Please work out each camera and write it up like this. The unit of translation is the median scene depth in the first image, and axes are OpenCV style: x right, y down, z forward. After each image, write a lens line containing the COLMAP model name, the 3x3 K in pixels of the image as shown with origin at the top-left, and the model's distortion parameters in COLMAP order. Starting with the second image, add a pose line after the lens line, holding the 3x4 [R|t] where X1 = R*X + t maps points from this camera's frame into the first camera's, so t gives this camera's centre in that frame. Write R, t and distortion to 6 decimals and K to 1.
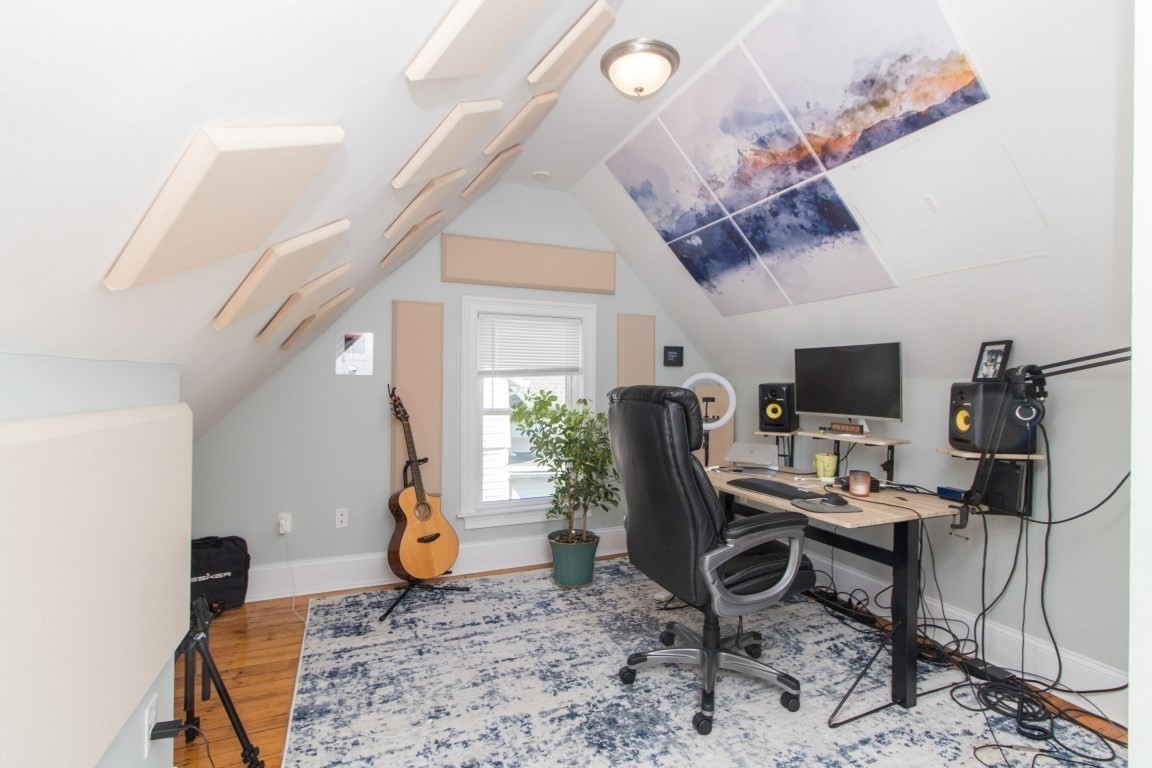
lens RADIAL K [[530.2, 0, 579.4], [0, 530.2, 383.7], [0, 0, 1]] dist [0.003569, 0.000719]
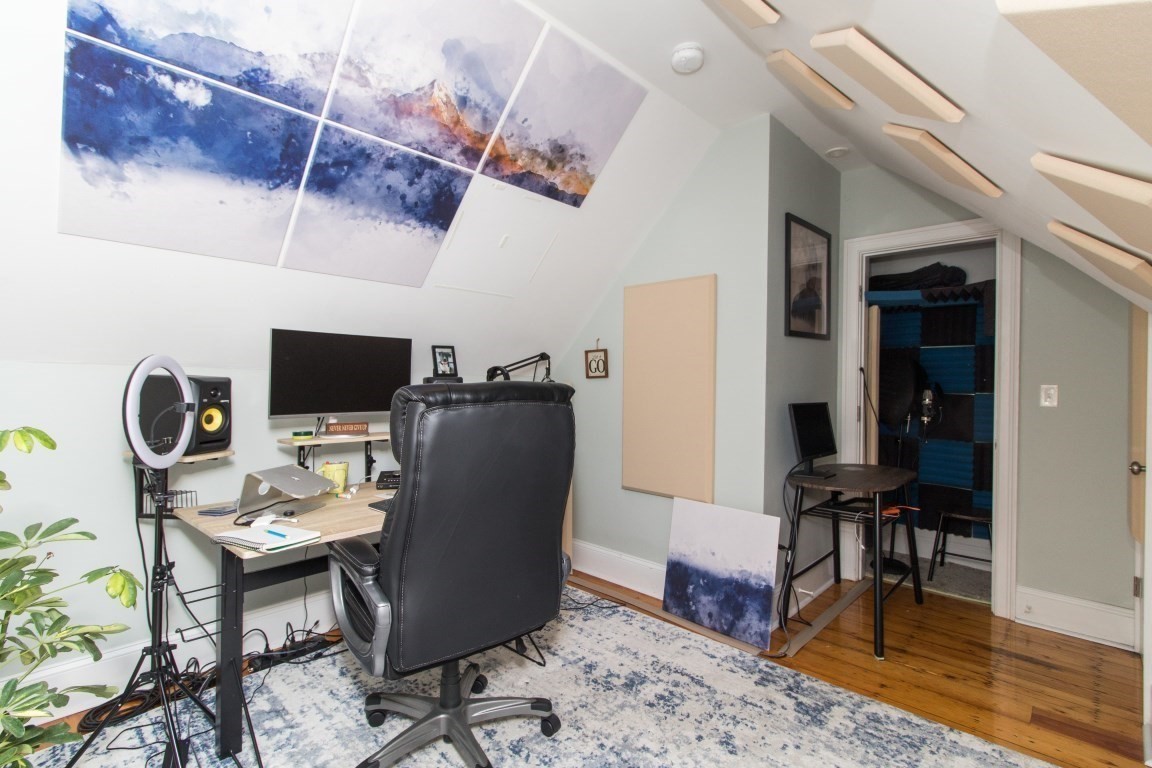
lens RADIAL K [[530.2, 0, 579.2], [0, 530.2, 383.4], [0, 0, 1]] dist [0.003569, 0.000719]
pose [[-0.404522, -0.009459, 0.914479, -0.550313], [-0.004445, 0.999955, 0.008377, 0.001193], [-0.914517, -0.000676, -0.404546, 1.207023]]
